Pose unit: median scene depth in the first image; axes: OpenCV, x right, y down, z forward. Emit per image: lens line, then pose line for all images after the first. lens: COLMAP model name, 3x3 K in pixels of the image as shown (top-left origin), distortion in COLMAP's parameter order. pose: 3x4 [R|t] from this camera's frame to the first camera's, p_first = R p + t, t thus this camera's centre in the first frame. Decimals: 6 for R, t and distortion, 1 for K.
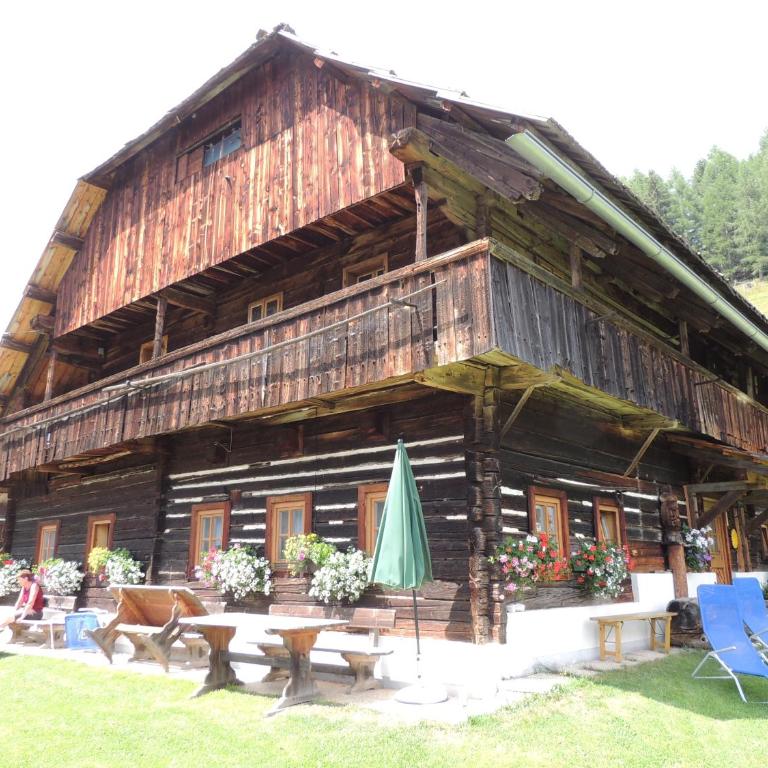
lens RADIAL K [[724.7, 0, 380.5], [0, 724.7, 385.2], [0, 0, 1]] dist [-0.040439, 0.000000]
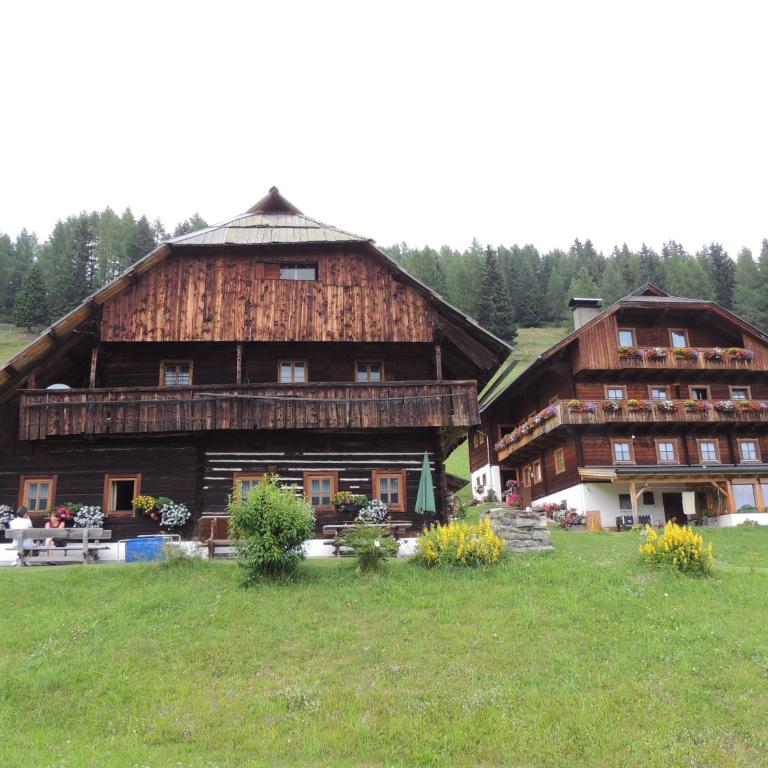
lens RADIAL K [[724.7, 0, 382.7], [0, 724.7, 383.3], [0, 0, 1]] dist [-0.040439, 0.000000]
pose [[0.702632, 0.186858, 0.686581, -1.328861], [-0.157889, 0.981792, -0.105623, 0.097073], [-0.693816, -0.034189, 0.719341, -0.458892]]
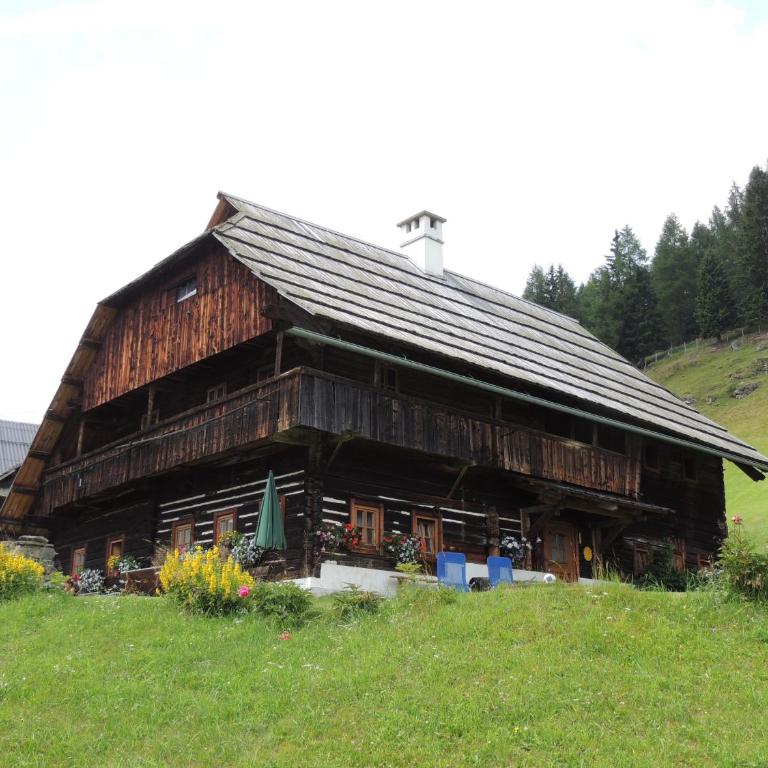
lens RADIAL K [[1019.0, 0, 384.4], [0, 1019.0, 386.5], [0, 0, 1]] dist [-0.071024, 0.000000]
pose [[0.992671, -0.027282, -0.117730, 0.491434], [0.021542, 0.998529, -0.049758, -0.004705], [0.118914, 0.046858, 0.991798, -1.202212]]
